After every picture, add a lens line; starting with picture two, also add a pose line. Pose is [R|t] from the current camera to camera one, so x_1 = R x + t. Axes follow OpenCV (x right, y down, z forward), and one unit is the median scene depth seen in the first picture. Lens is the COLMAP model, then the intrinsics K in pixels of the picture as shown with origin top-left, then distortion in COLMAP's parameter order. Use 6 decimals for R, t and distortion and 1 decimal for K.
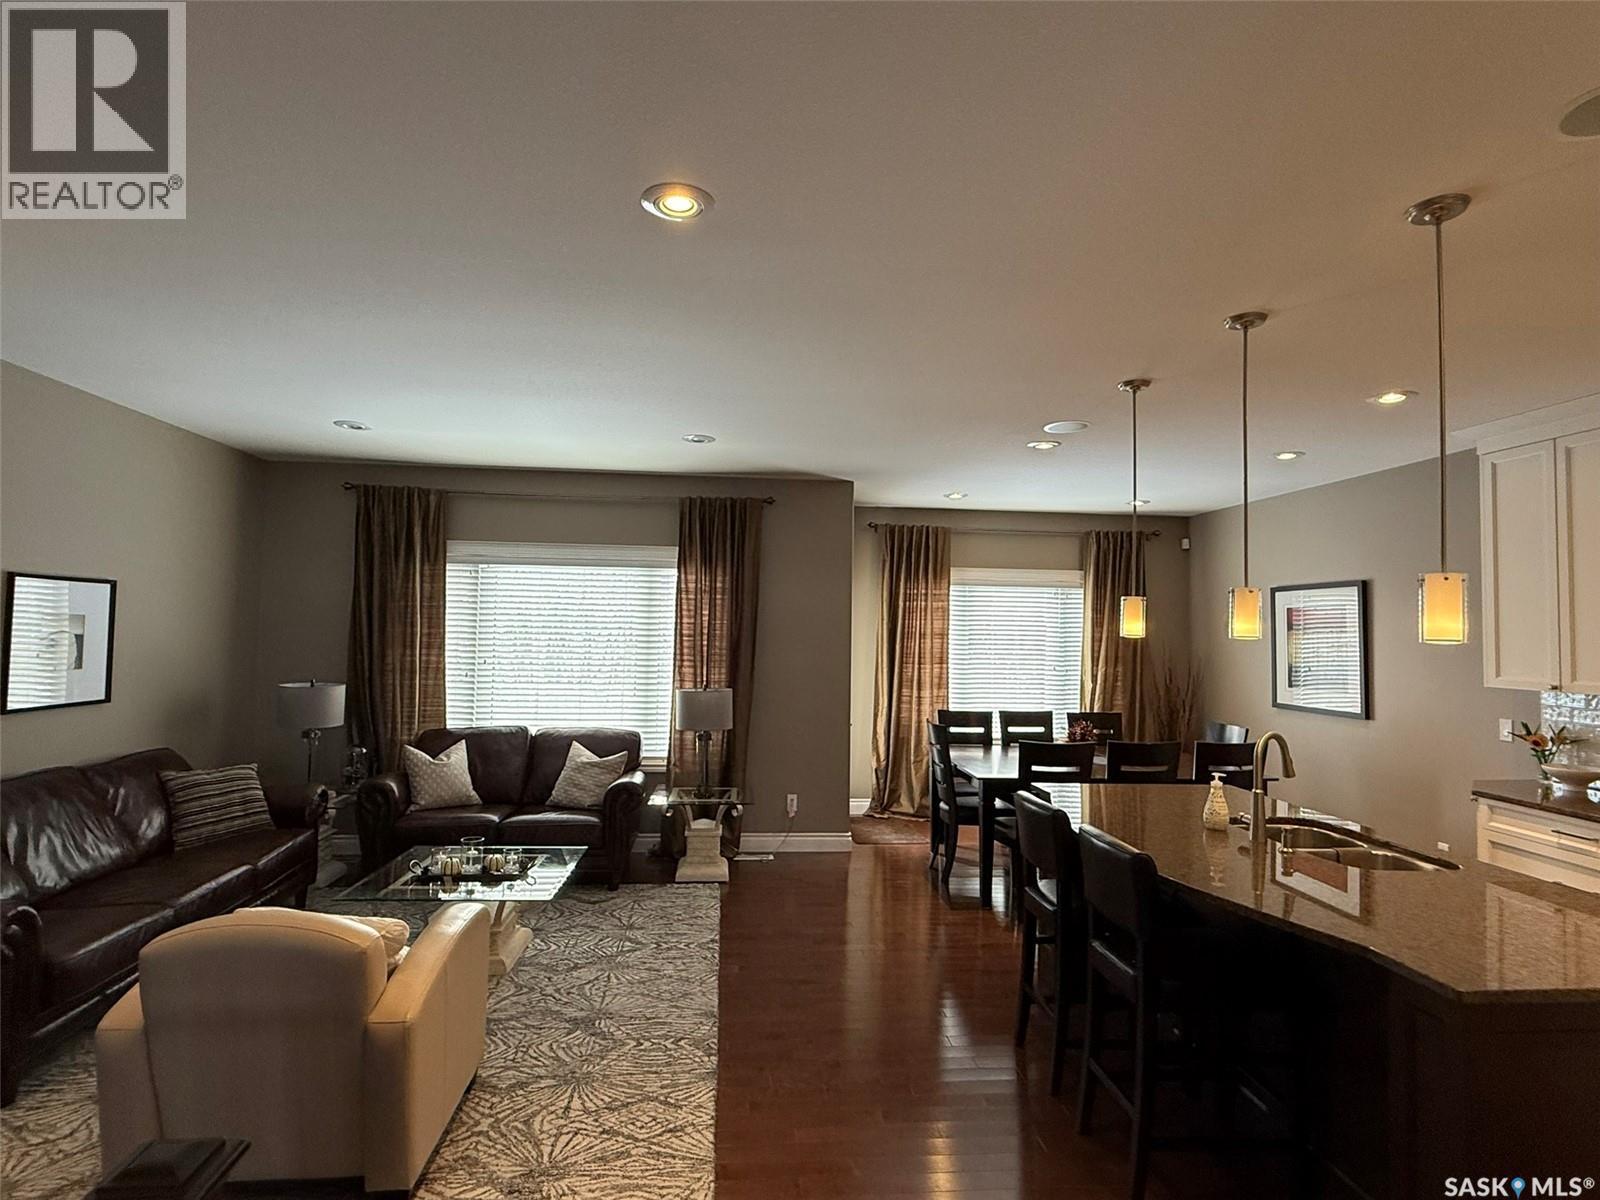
lens RADIAL K [[864.9, 0, 800.0], [0, 864.9, 600.0], [0, 0, 1]] dist [-0.000339, 0.000131]
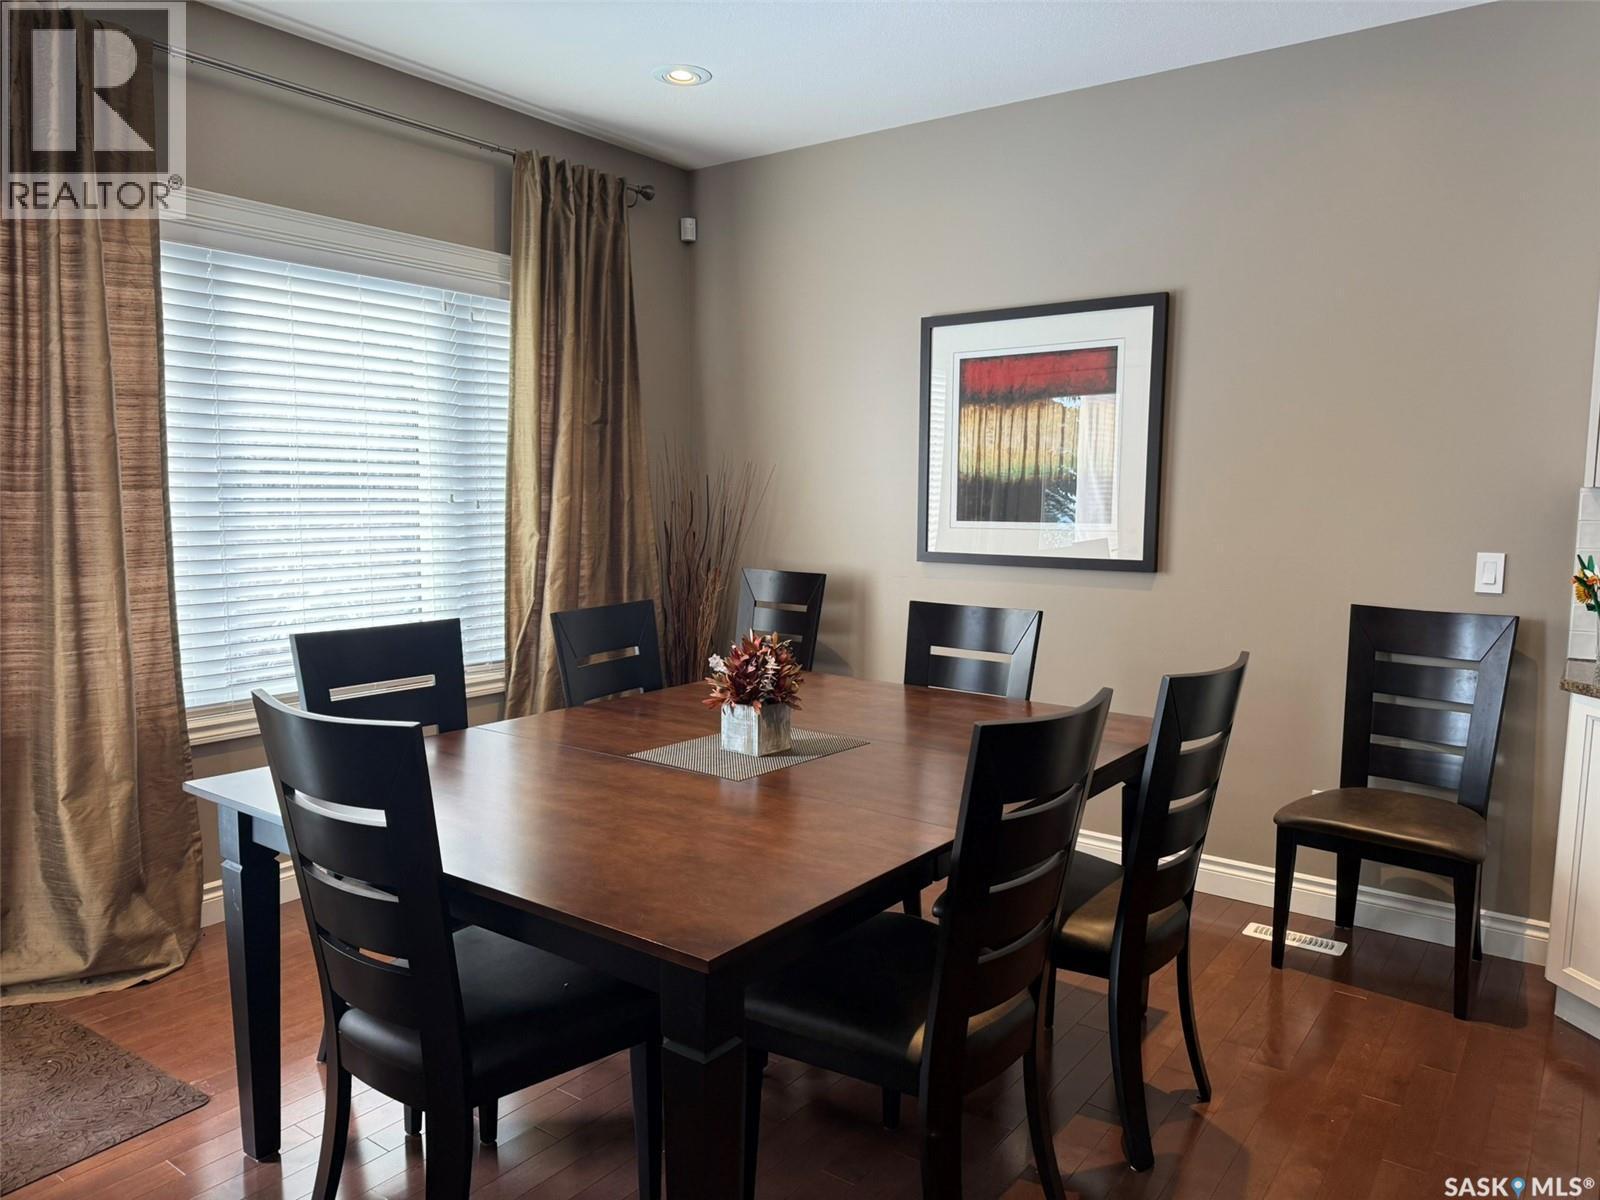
lens RADIAL K [[1116.5, 0, 800.0], [0, 1116.5, 600.0], [0, 0, 1]] dist [0.180948, -0.223639]
pose [[0.677356, -0.088447, 0.730319, 0.016978], [-0.023855, 0.989583, 0.141972, 0.060816], [-0.735268, -0.113587, 0.668190, 0.671804]]
